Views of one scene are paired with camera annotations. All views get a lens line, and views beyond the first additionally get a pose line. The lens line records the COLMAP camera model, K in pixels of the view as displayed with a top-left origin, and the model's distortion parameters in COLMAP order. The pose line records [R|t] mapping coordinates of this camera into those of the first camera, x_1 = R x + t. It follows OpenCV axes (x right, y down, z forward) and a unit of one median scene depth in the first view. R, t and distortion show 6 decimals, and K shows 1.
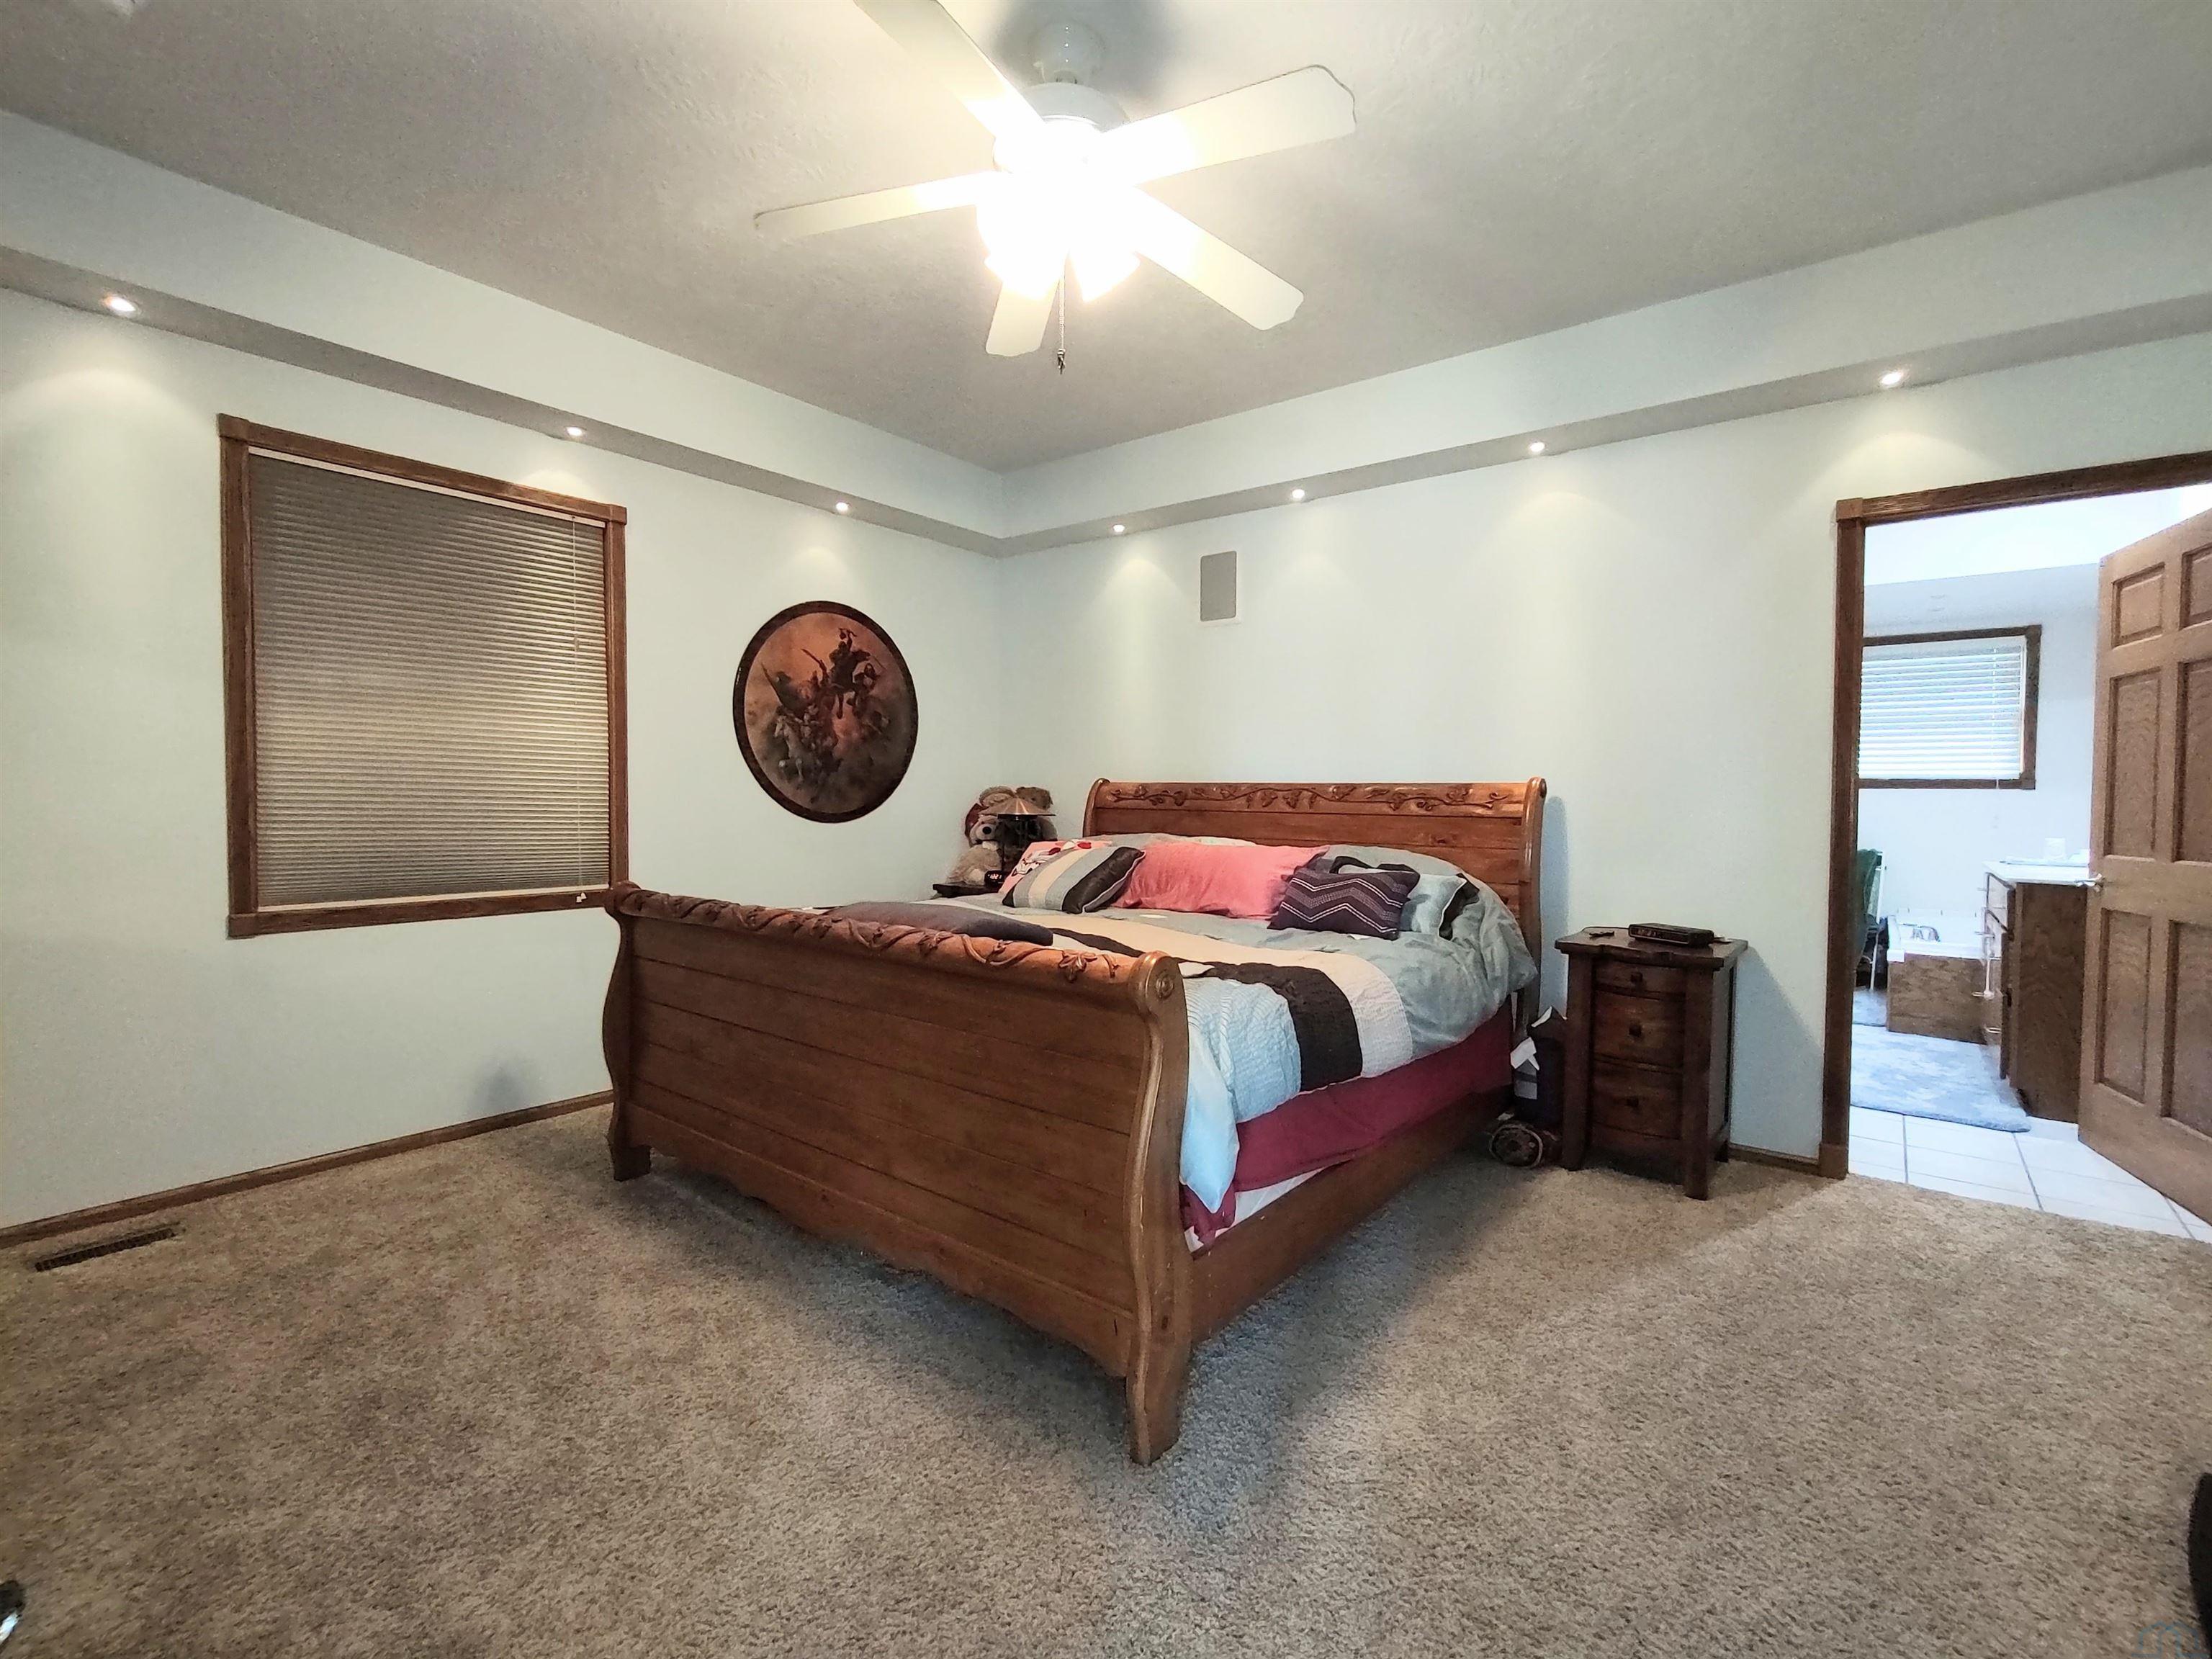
lens RADIAL K [[999.5, 0, 1106.0], [0, 999.5, 829.5], [0, 0, 1]] dist [-0.008939, 0.006319]
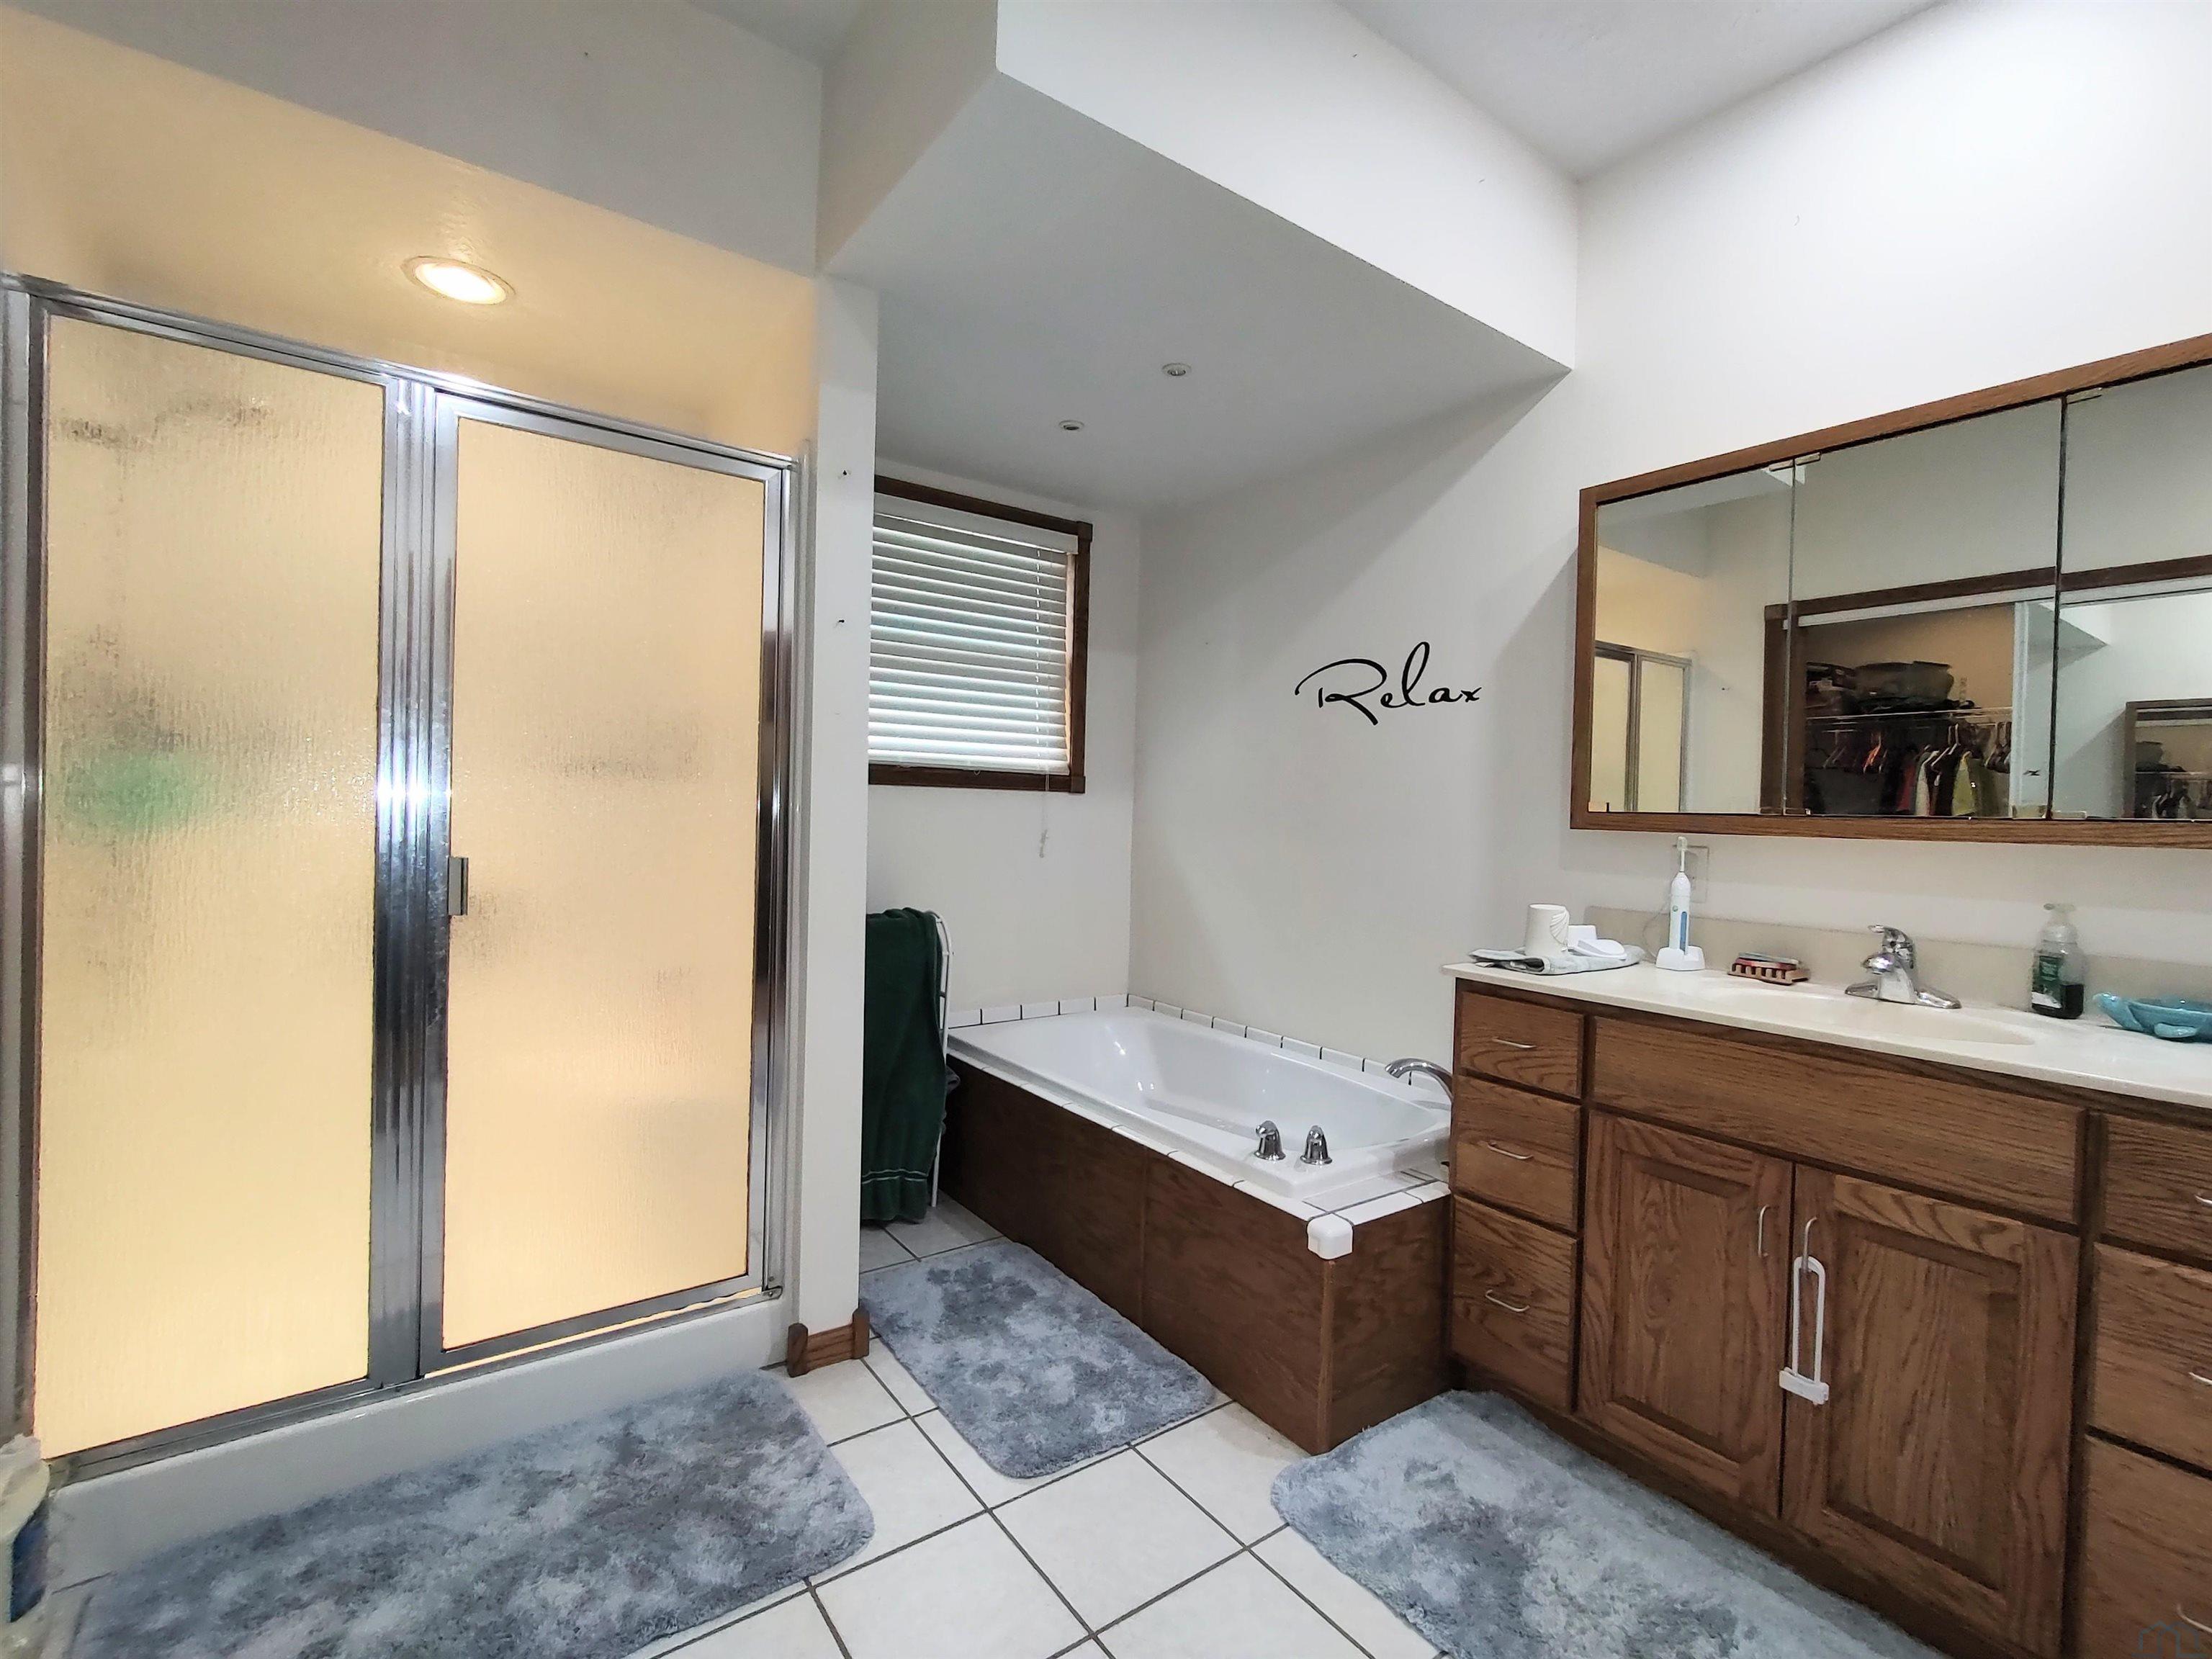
lens RADIAL K [[999.5, 0, 1106.0], [0, 999.5, 829.5], [0, 0, 1]] dist [-0.008939, 0.006319]
pose [[0.275802, -0.013422, 0.961121, 0.346876], [0.008560, 0.999897, 0.011507, -0.025169], [-0.961176, 0.005053, 0.275888, 0.816648]]
